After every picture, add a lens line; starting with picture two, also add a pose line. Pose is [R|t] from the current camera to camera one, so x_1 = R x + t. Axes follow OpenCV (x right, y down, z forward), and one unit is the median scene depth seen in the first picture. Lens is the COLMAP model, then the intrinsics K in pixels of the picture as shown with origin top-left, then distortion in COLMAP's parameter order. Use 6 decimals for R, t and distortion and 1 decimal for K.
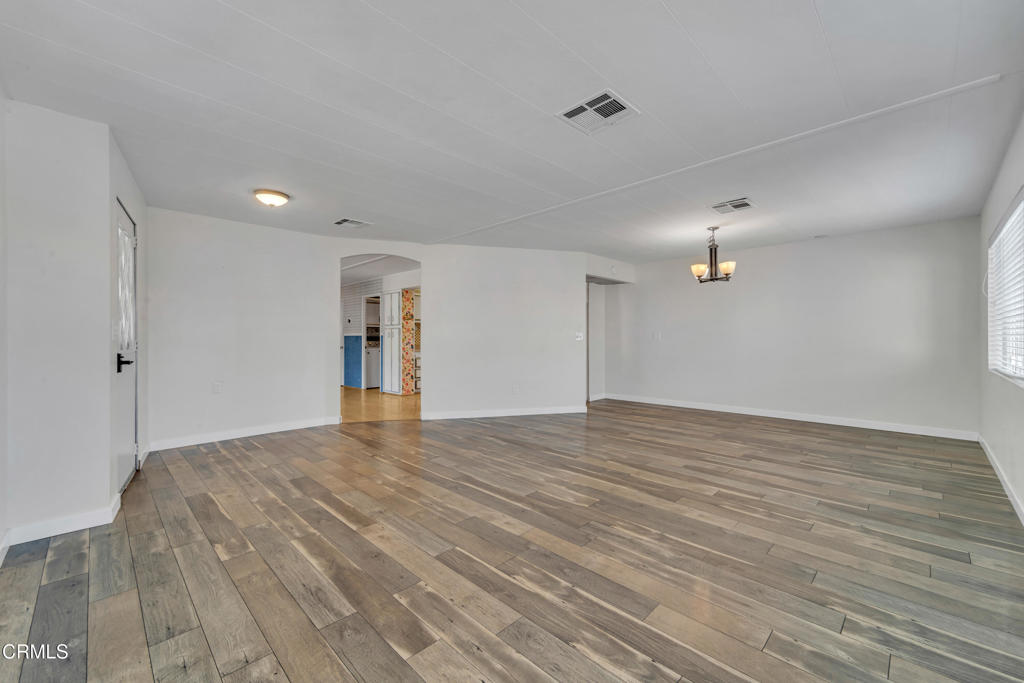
lens RADIAL K [[412.6, 0, 518.0], [0, 412.6, 349.8], [0, 0, 1]] dist [0.004637, -0.000622]
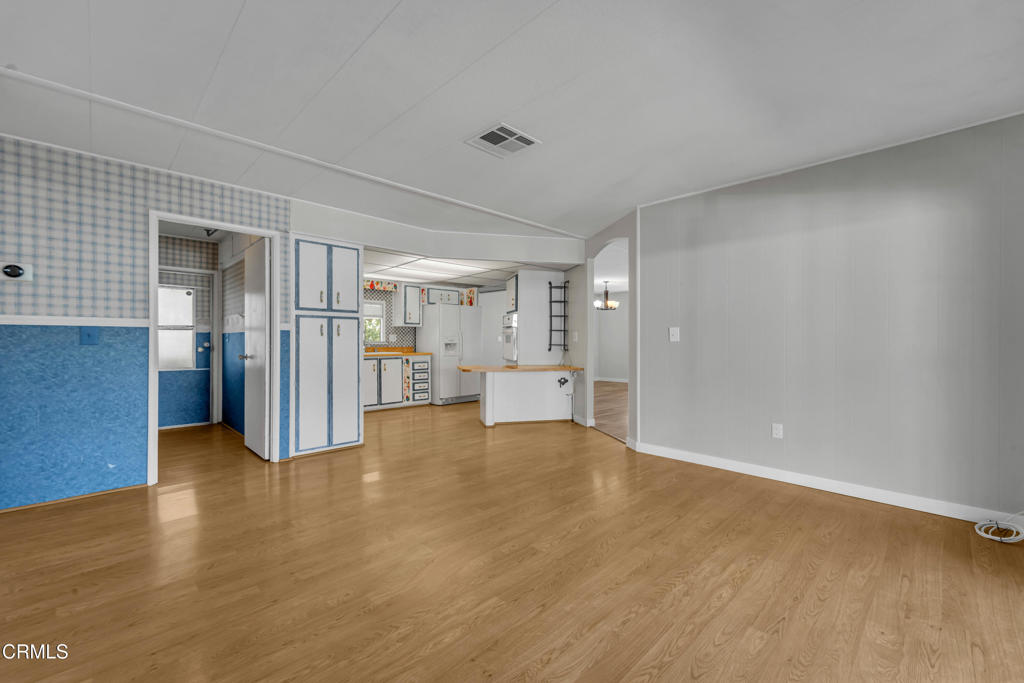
lens RADIAL K [[412.6, 0, 513.8], [0, 412.6, 341.6], [0, 0, 1]] dist [0.004637, -0.000622]
pose [[0.050281, 0.002612, 0.998732, -2.062107], [0.021816, 0.999755, -0.003713, -0.038330], [-0.998497, 0.021975, 0.050212, 1.949550]]
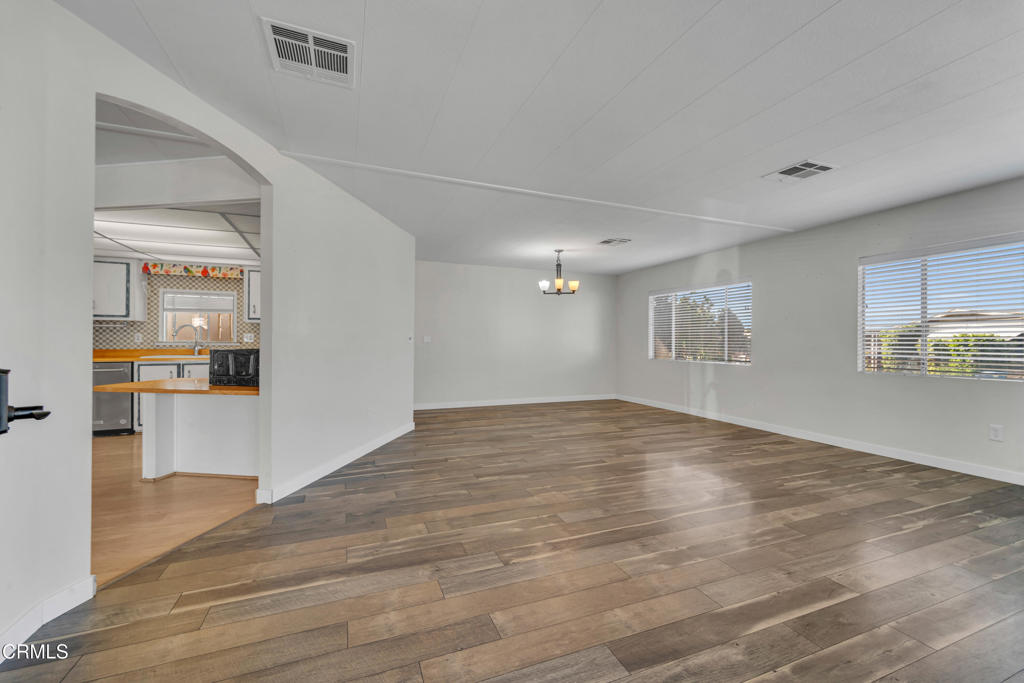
lens RADIAL K [[412.6, 0, 509.6], [0, 412.6, 337.1], [0, 0, 1]] dist [0.004637, -0.000622]
pose [[0.410967, 0.012789, 0.911561, -1.006888], [0.017643, 0.999603, -0.021979, -0.022655], [-0.911480, 0.025115, 0.410578, 0.935367]]
